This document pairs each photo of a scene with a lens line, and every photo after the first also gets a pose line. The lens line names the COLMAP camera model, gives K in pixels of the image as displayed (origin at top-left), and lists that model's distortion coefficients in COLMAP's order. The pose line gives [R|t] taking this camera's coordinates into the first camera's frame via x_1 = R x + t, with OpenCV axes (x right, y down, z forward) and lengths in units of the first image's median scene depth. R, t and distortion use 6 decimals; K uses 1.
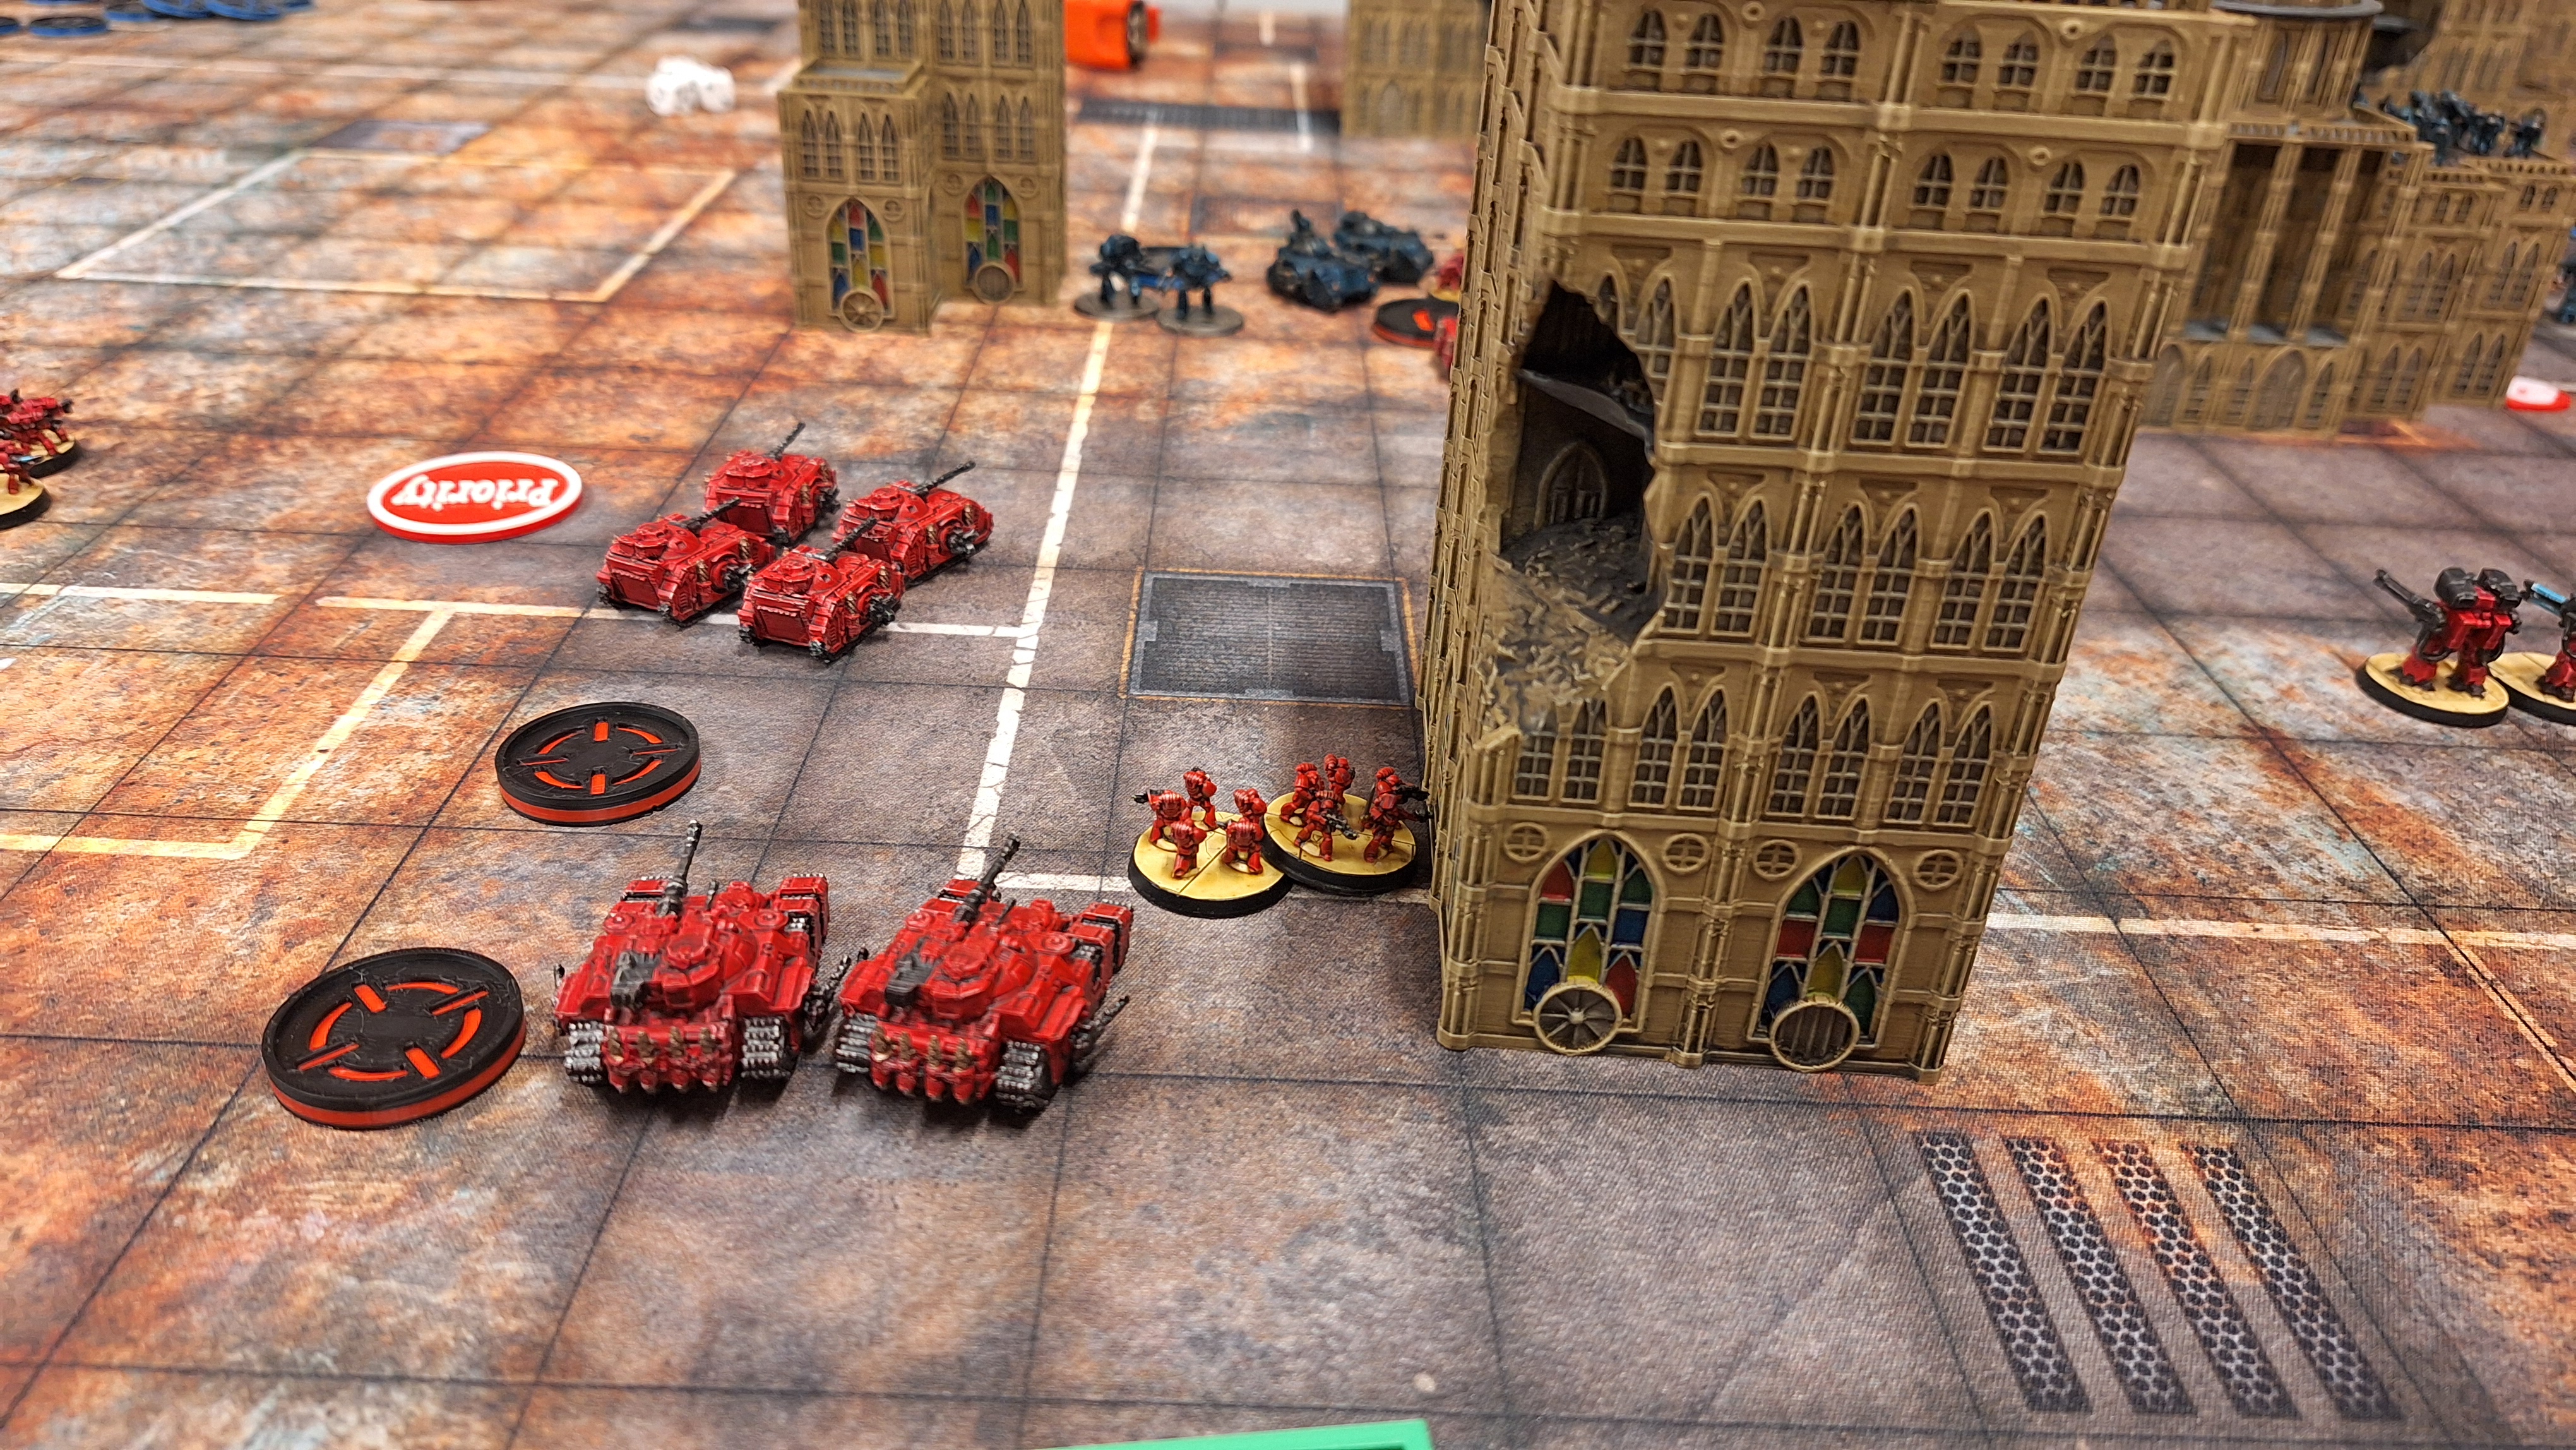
lens RADIAL K [[1768.7, 0, 1275.6], [0, 1768.7, 748.7], [0, 0, 1]] dist [0.065790, -0.105328]
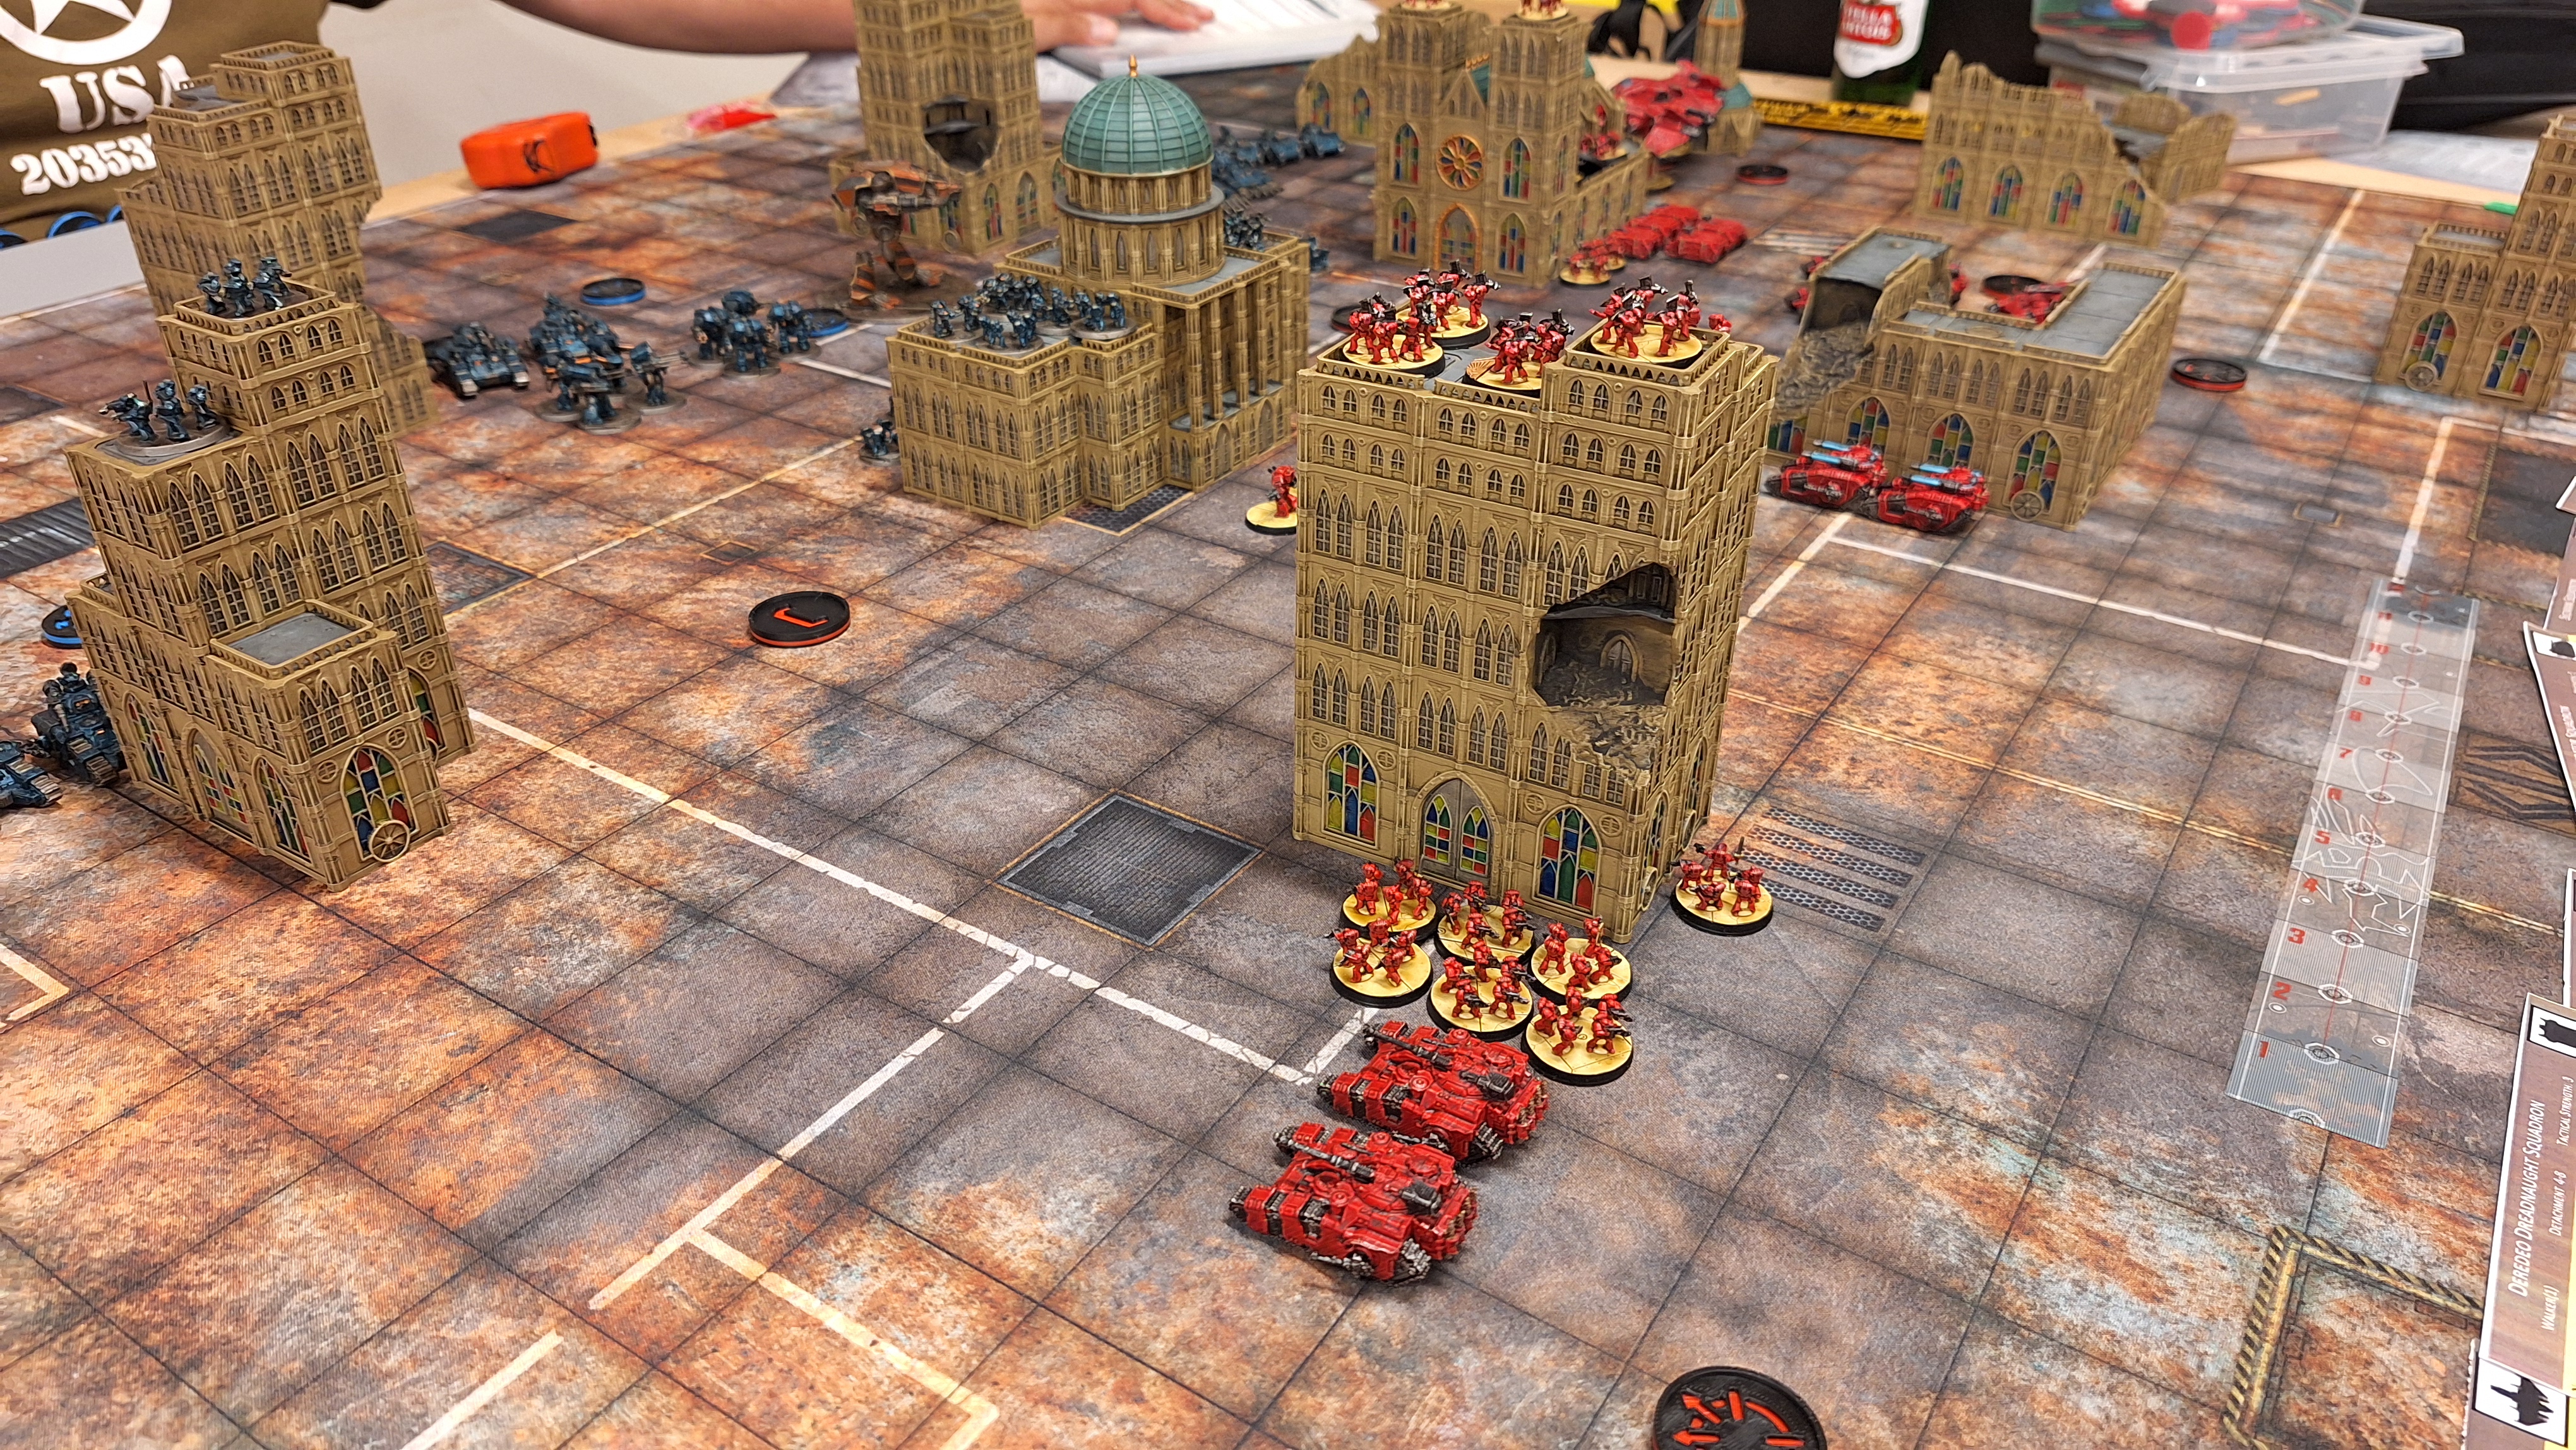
lens RADIAL K [[1768.7, 0, 1275.6], [0, 1768.7, 748.7], [0, 0, 1]] dist [0.065790, -0.105328]
pose [[0.560311, -0.474283, 0.679049, -0.701908], [0.456140, 0.860998, 0.224986, -0.337679], [-0.691367, 0.183679, 0.698766, -0.053450]]
